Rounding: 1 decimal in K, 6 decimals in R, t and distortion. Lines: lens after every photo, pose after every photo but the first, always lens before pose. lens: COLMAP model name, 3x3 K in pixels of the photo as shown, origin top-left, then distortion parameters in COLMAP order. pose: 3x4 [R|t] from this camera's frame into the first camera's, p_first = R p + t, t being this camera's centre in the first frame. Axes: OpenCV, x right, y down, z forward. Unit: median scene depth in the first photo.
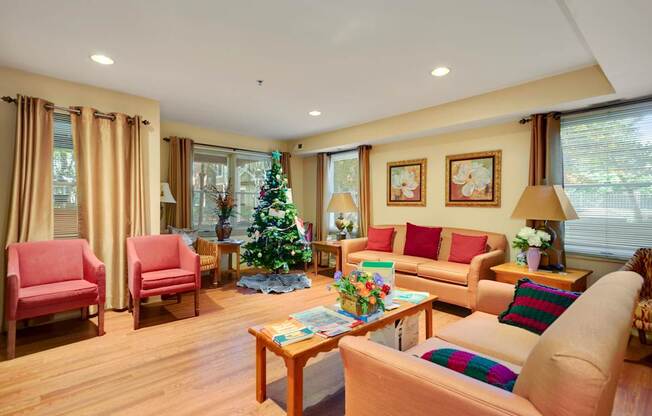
lens RADIAL K [[323.9, 0, 324.4], [0, 323.9, 203.9], [0, 0, 1]] dist [0.001882, 0.000374]
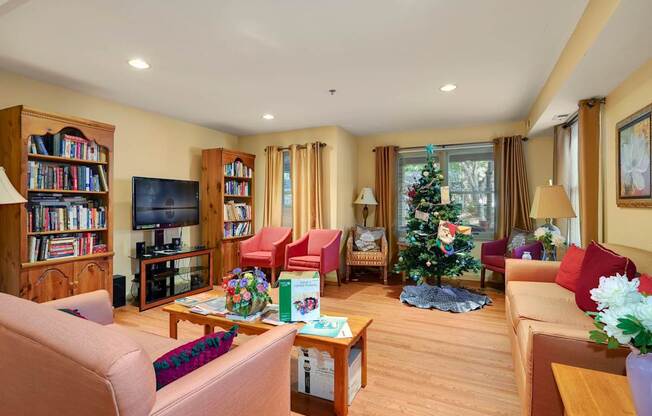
lens RADIAL K [[323.9, 0, 324.4], [0, 323.9, 203.9], [0, 0, 1]] dist [0.001882, 0.000374]
pose [[0.349011, -0.007696, -0.937087, 0.595071], [0.002747, 0.999970, -0.007189, 0.002768], [0.937115, -0.000065, 0.349022, 0.453064]]
